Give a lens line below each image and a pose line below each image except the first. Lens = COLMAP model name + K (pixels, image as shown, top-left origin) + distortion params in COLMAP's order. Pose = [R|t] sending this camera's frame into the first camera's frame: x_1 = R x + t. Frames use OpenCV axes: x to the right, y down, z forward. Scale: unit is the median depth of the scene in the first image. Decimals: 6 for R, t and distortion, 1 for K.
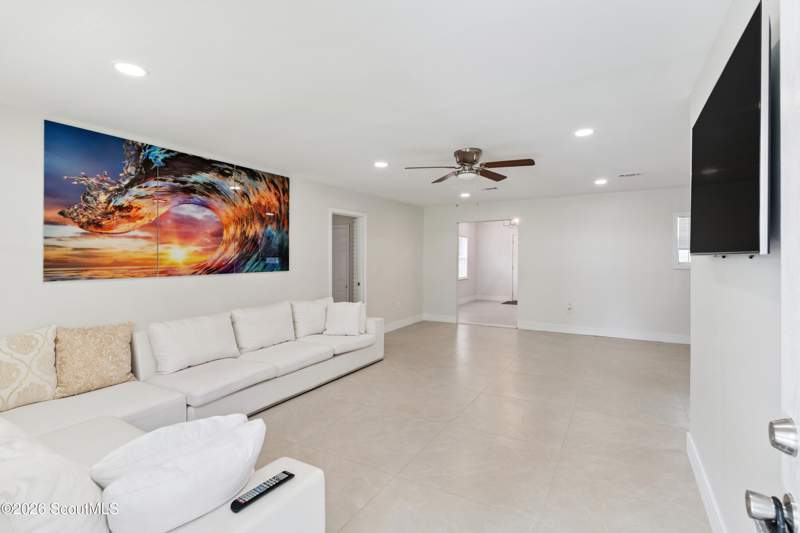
lens RADIAL K [[379.0, 0, 399.8], [0, 379.0, 262.4], [0, 0, 1]] dist [0.015361, 0.000093]
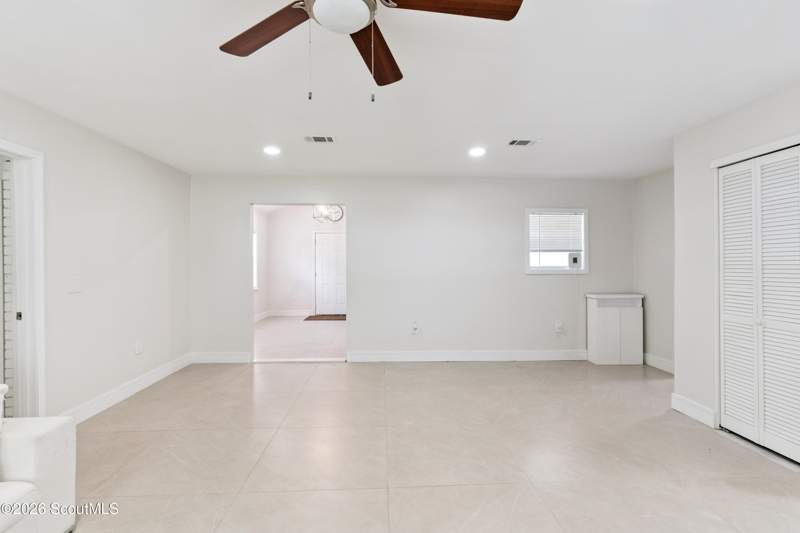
lens RADIAL K [[379.0, 0, 403.2], [0, 379.0, 262.7], [0, 0, 1]] dist [0.015361, 0.000093]
pose [[0.834416, 0.007100, 0.551089, 0.020221], [-0.000549, 0.999927, -0.012050, 0.002085], [-0.551135, 0.009752, 0.834359, 0.565457]]
